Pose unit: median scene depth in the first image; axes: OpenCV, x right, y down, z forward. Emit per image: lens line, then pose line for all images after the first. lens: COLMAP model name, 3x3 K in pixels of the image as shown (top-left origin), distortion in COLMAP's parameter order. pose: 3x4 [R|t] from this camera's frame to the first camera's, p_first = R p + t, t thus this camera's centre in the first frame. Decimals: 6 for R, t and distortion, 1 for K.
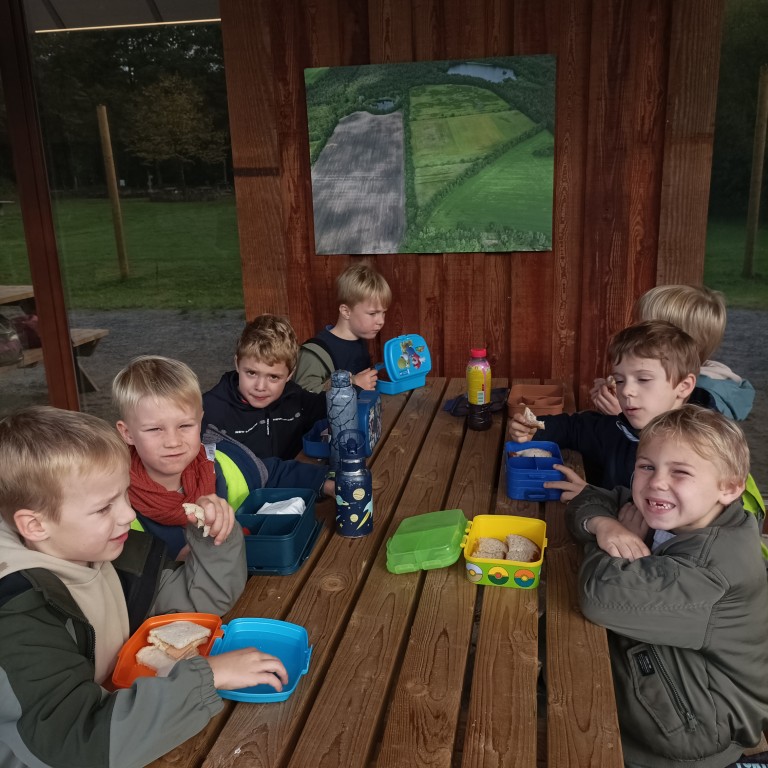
lens RADIAL K [[769.6, 0, 385.1], [0, 769.6, 387.0], [0, 0, 1]] dist [0.029531, 0.000000]
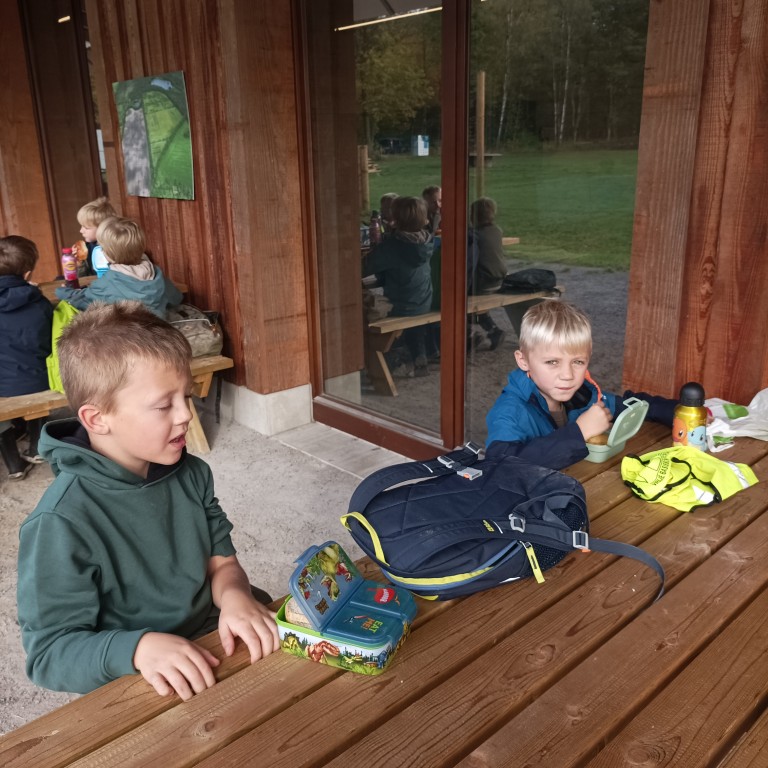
lens RADIAL K [[769.6, 0, 387.7], [0, 769.6, 381.9], [0, 0, 1]] dist [0.029531, 0.000000]
pose [[0.794701, 0.183791, -0.578508, 1.439814], [-0.153323, 0.982933, 0.101655, -0.035268], [0.587318, 0.007913, 0.809318, -0.009247]]
